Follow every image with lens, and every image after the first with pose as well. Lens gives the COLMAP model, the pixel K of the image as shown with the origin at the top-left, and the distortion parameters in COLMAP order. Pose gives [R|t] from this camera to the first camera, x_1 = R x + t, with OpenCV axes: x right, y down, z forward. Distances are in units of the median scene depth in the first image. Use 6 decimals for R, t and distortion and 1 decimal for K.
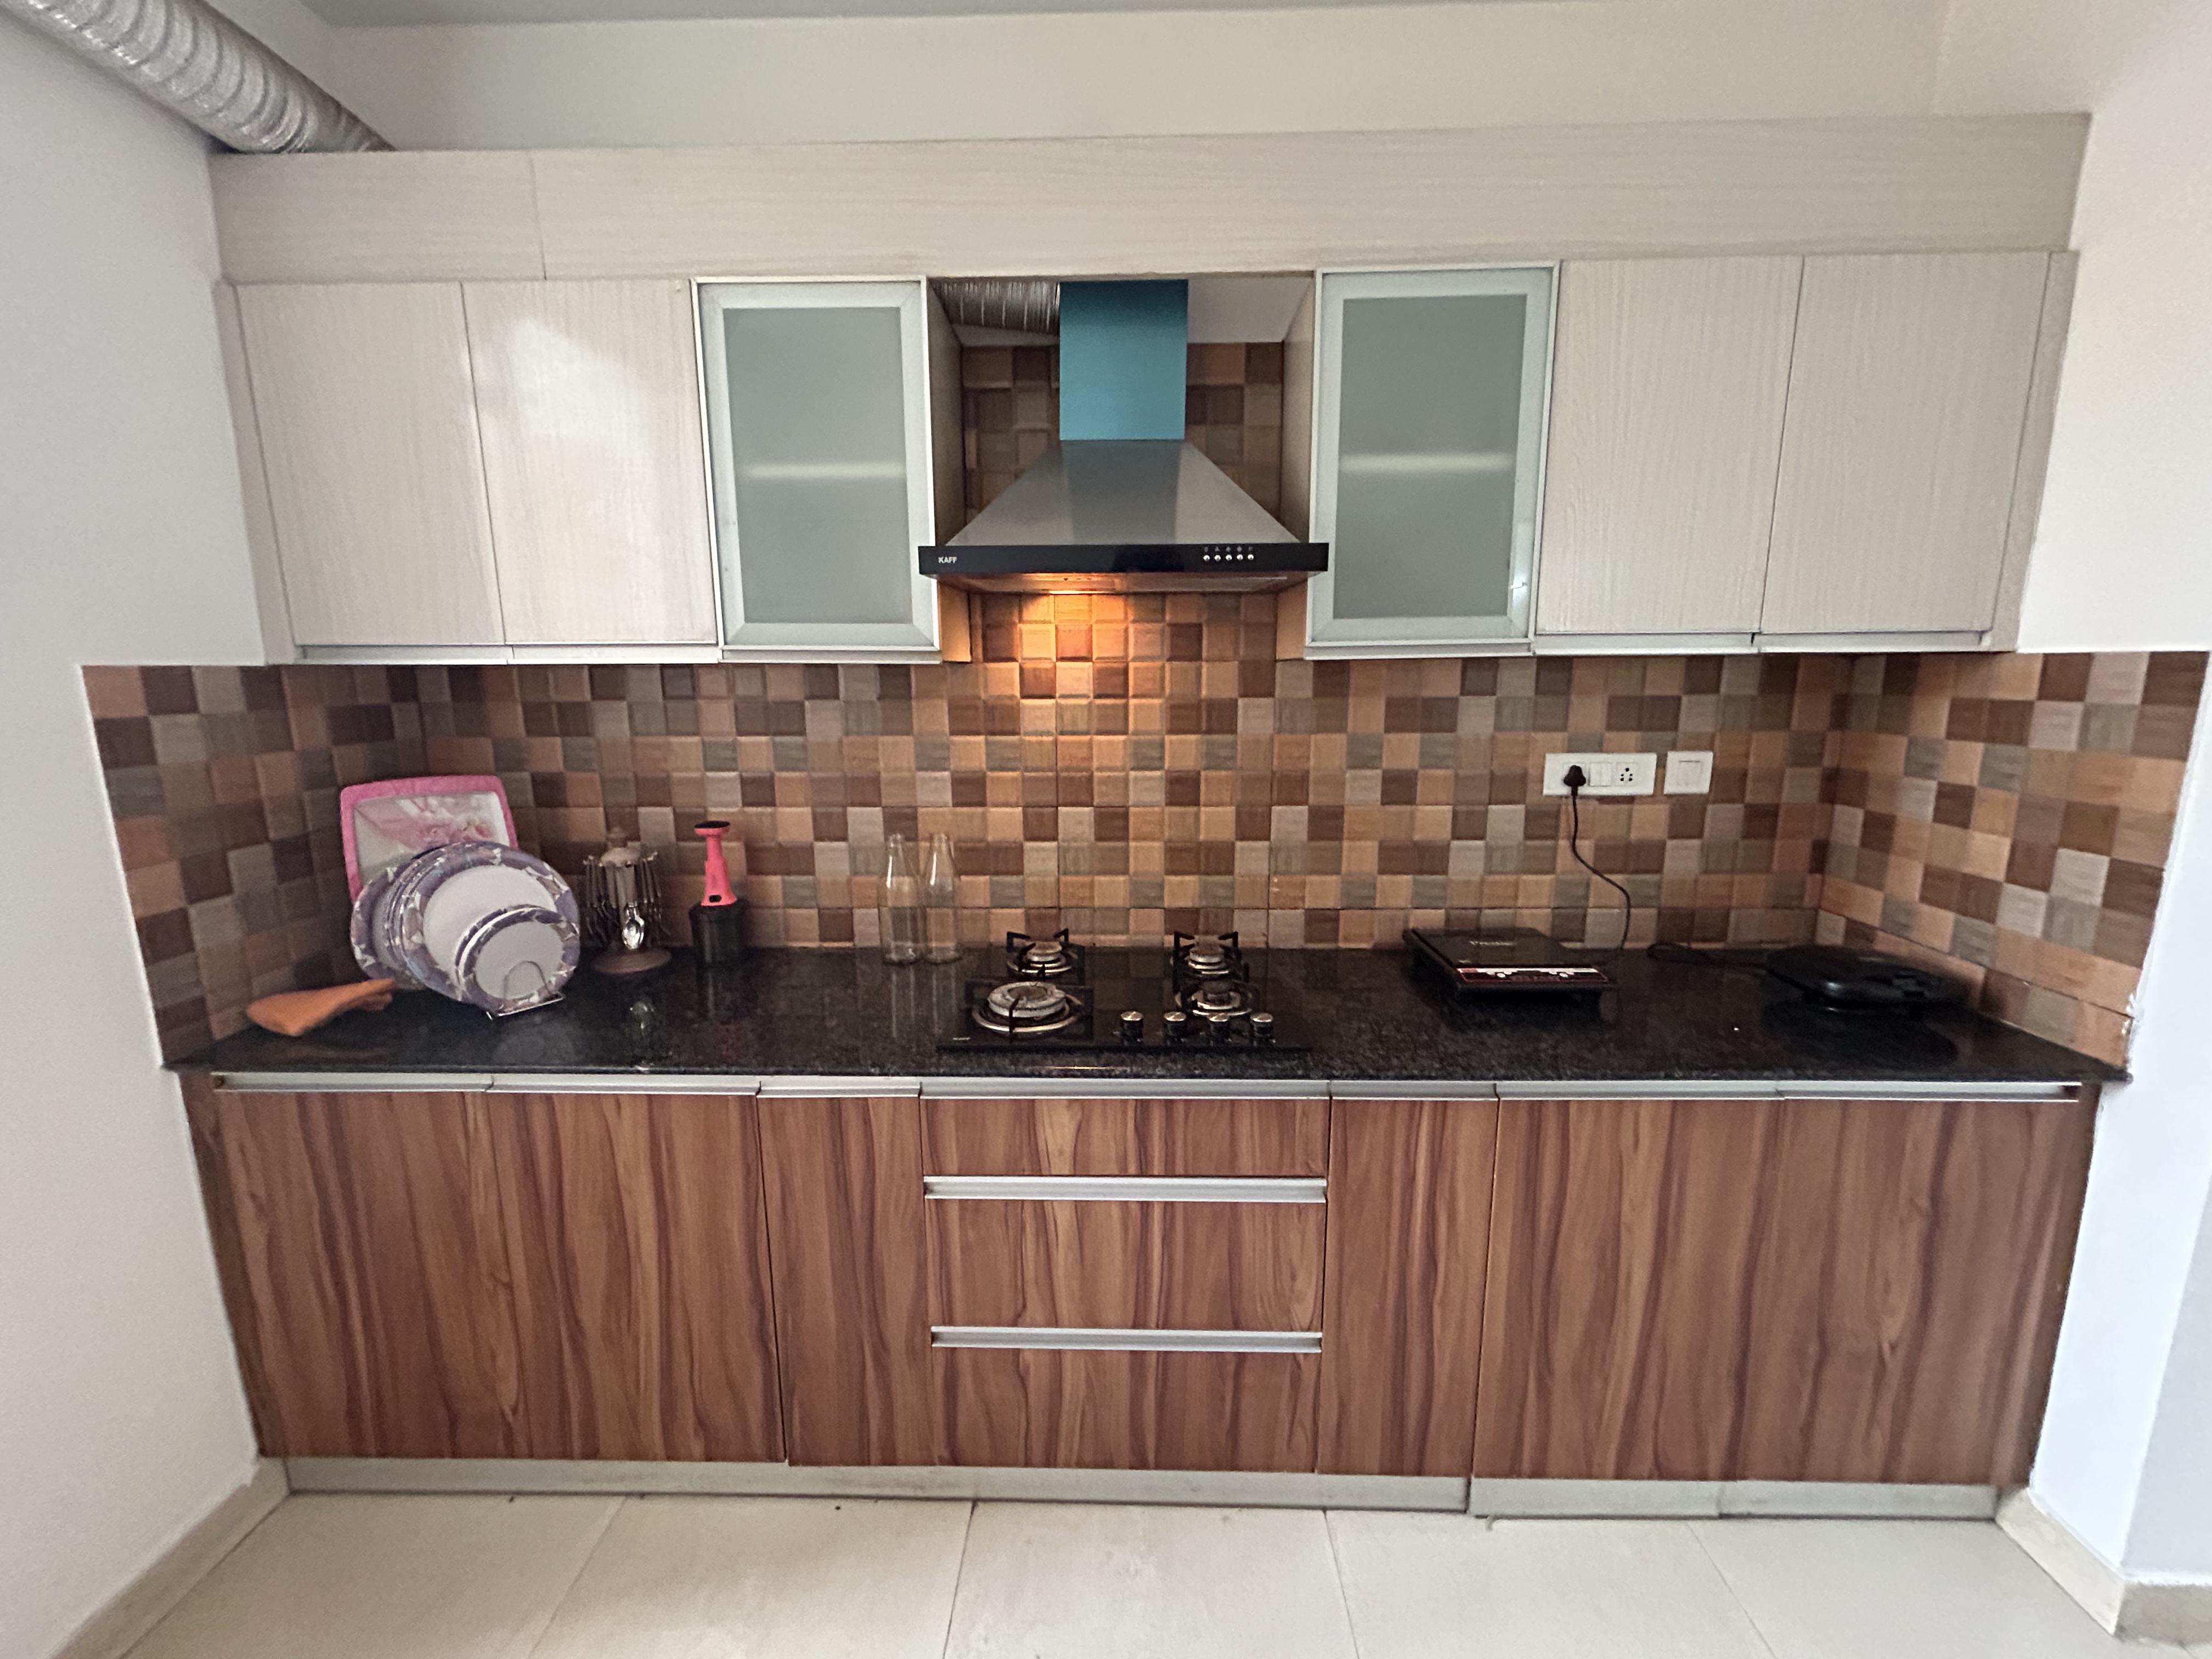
lens RADIAL K [[889.7, 0, 1105.9], [0, 889.7, 834.4], [0, 0, 1]] dist [0.000303, 0.000042]
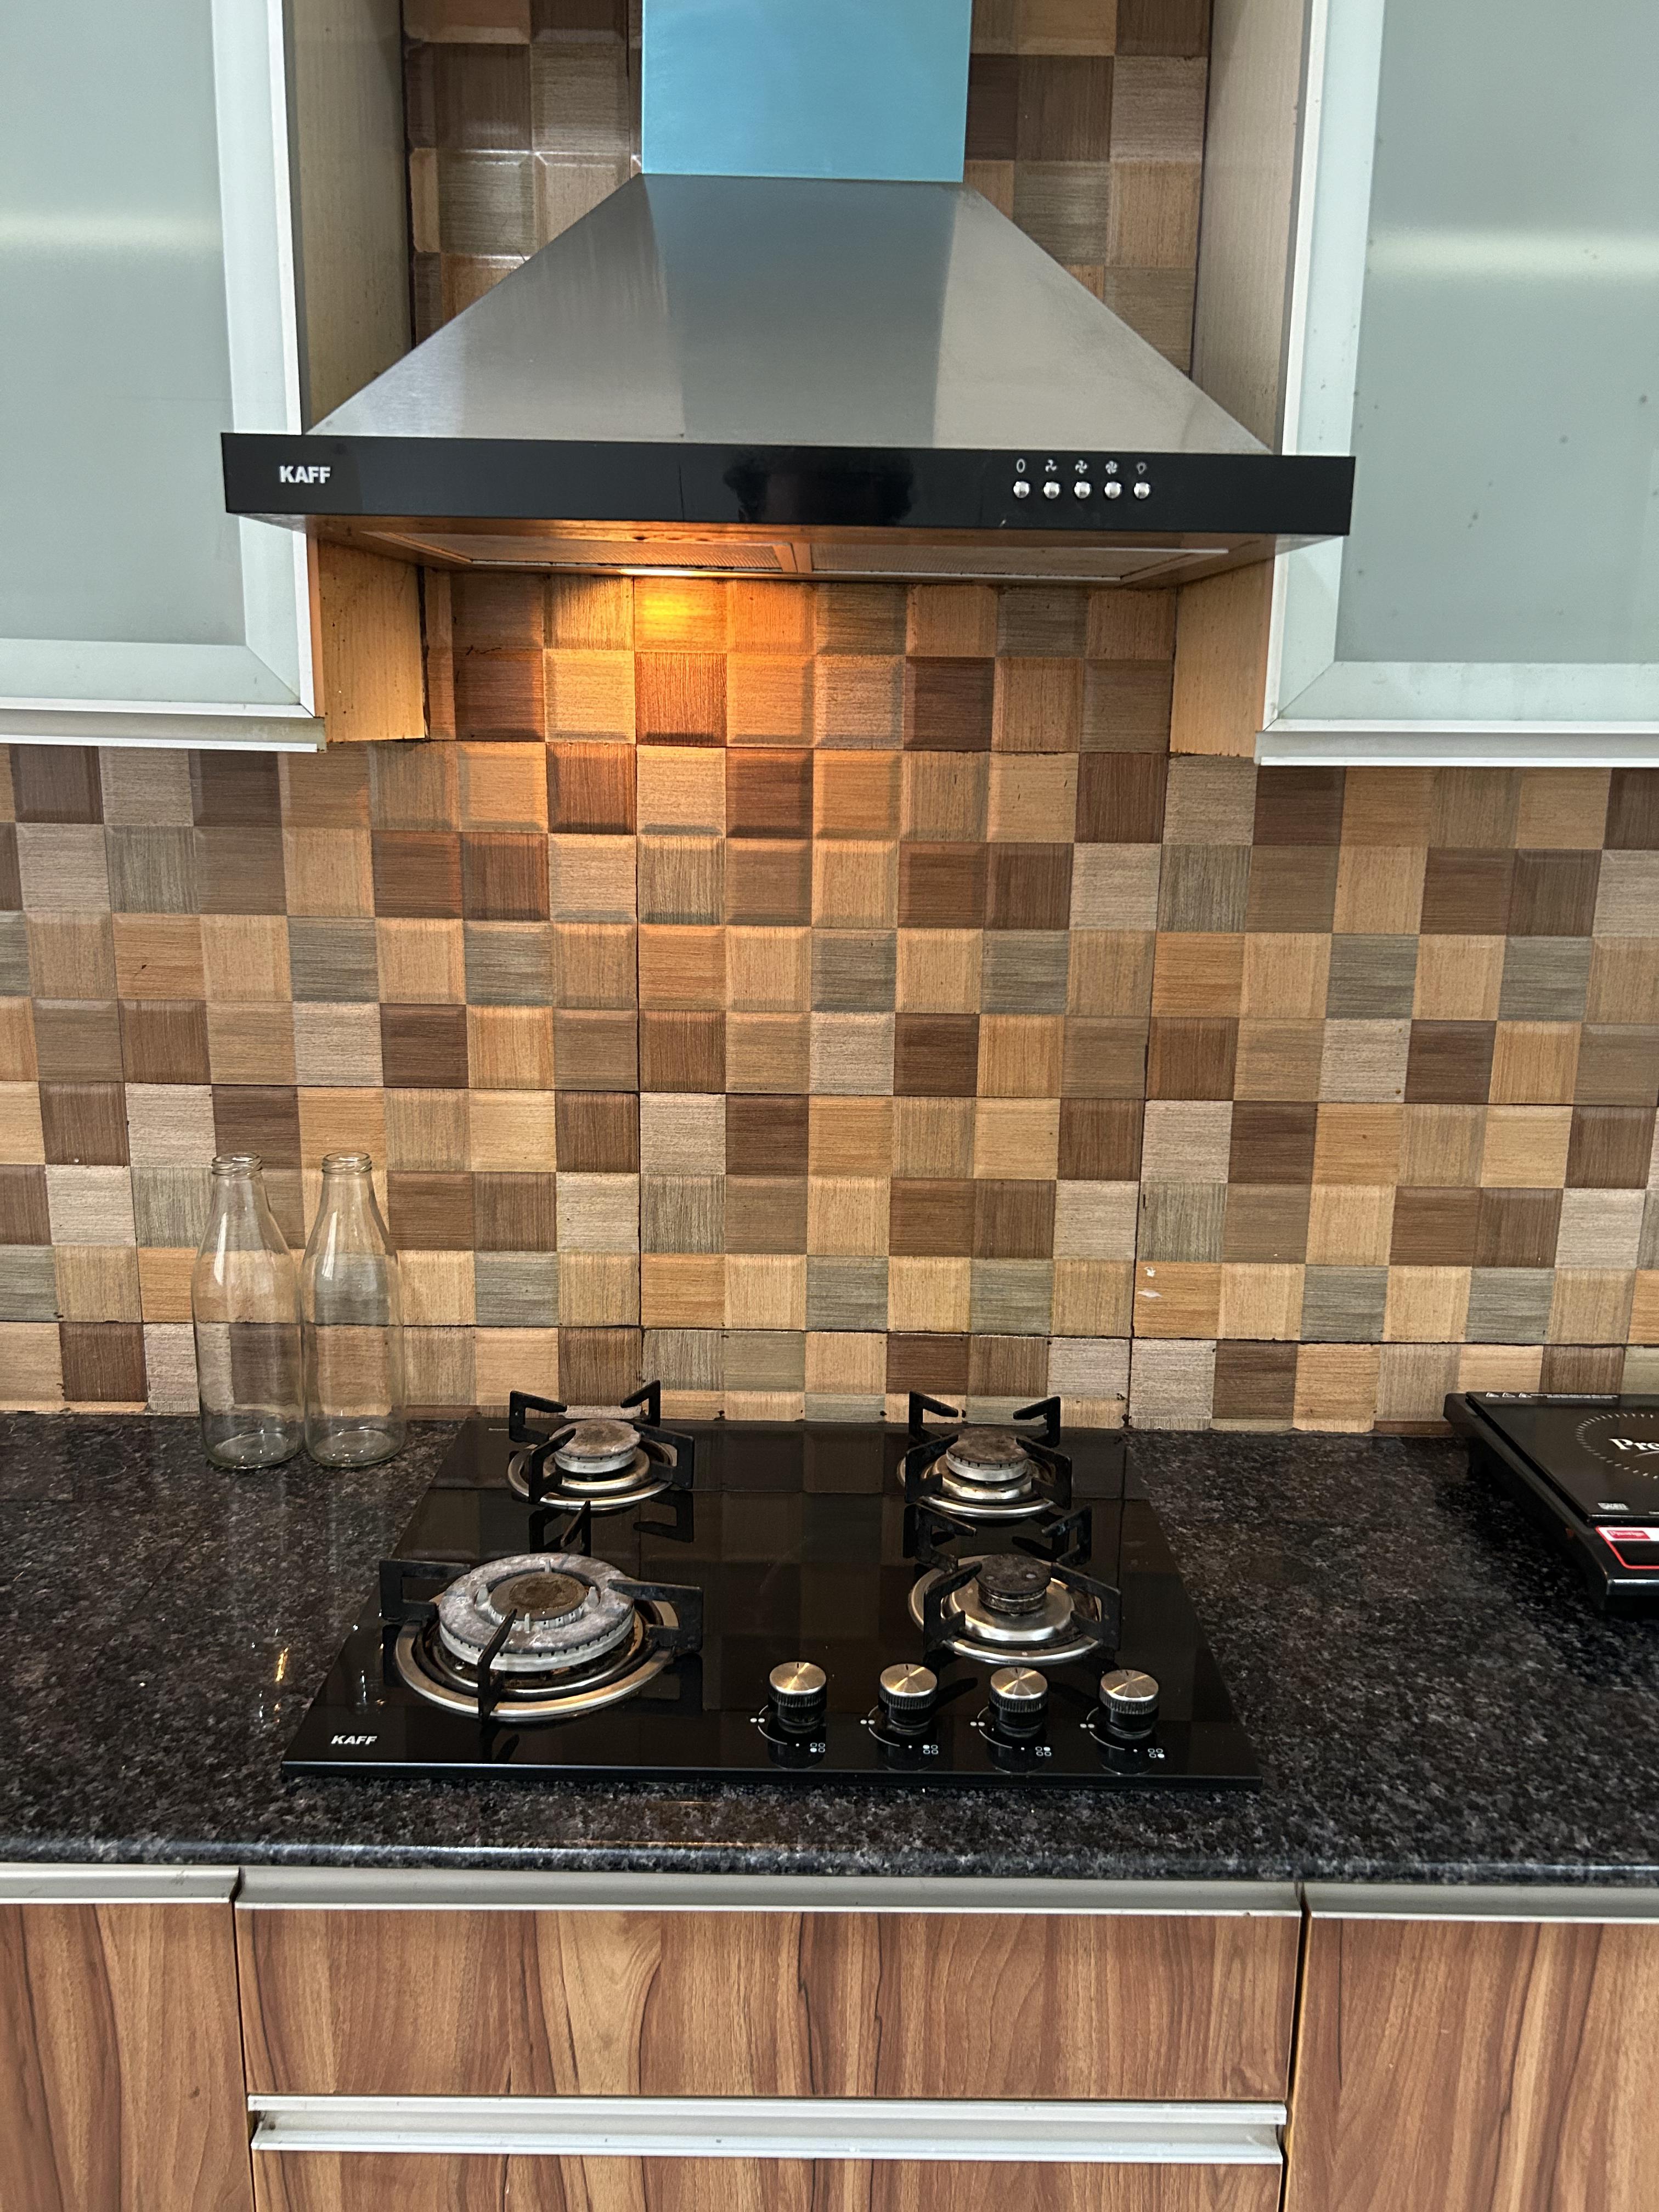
lens RADIAL K [[1677.4, 0, 835.1], [0, 1677.4, 1102.3], [0, 0, 1]] dist [0.026999, -0.024370]
pose [[0.999348, 0.017921, 0.031349, 0.014536], [-0.019135, 0.999061, 0.038867, -0.061262], [-0.030623, -0.039441, 0.998753, 0.217819]]
